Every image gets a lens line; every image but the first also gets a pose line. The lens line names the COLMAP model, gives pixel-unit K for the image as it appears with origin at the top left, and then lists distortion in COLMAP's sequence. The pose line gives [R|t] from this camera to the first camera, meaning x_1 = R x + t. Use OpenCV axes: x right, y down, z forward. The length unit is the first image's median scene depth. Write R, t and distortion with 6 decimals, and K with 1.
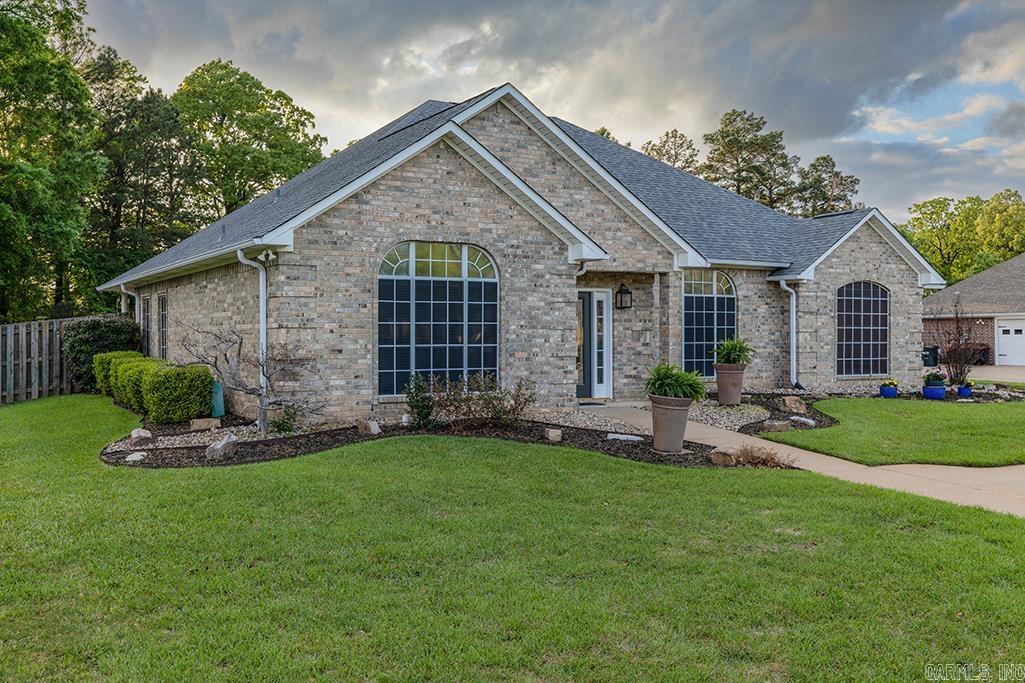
lens RADIAL K [[1011.5, 0, 512.5], [0, 1011.5, 341.5], [0, 0, 1]] dist [0.070913, 0.001924]
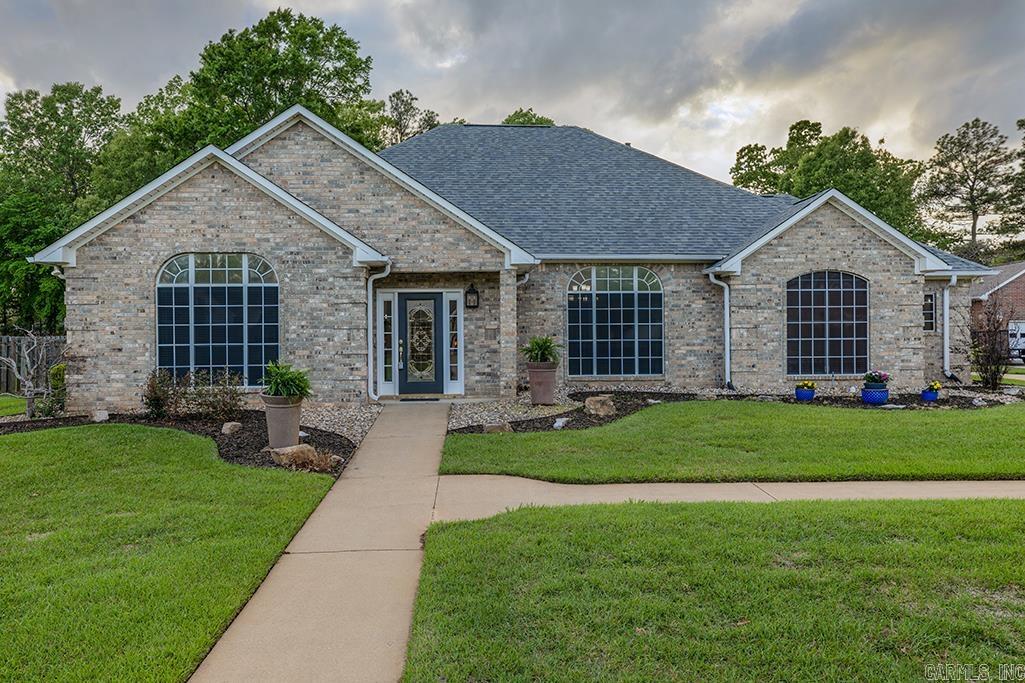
lens RADIAL K [[851.8, 0, 512.5], [0, 851.8, 341.5], [0, 0, 1]] dist [0.041391, 0.005570]
pose [[0.892034, -0.004430, -0.451947, 0.607709], [0.005635, 0.999983, 0.001319, 0.001106], [0.451934, -0.003723, 0.892044, 0.279177]]
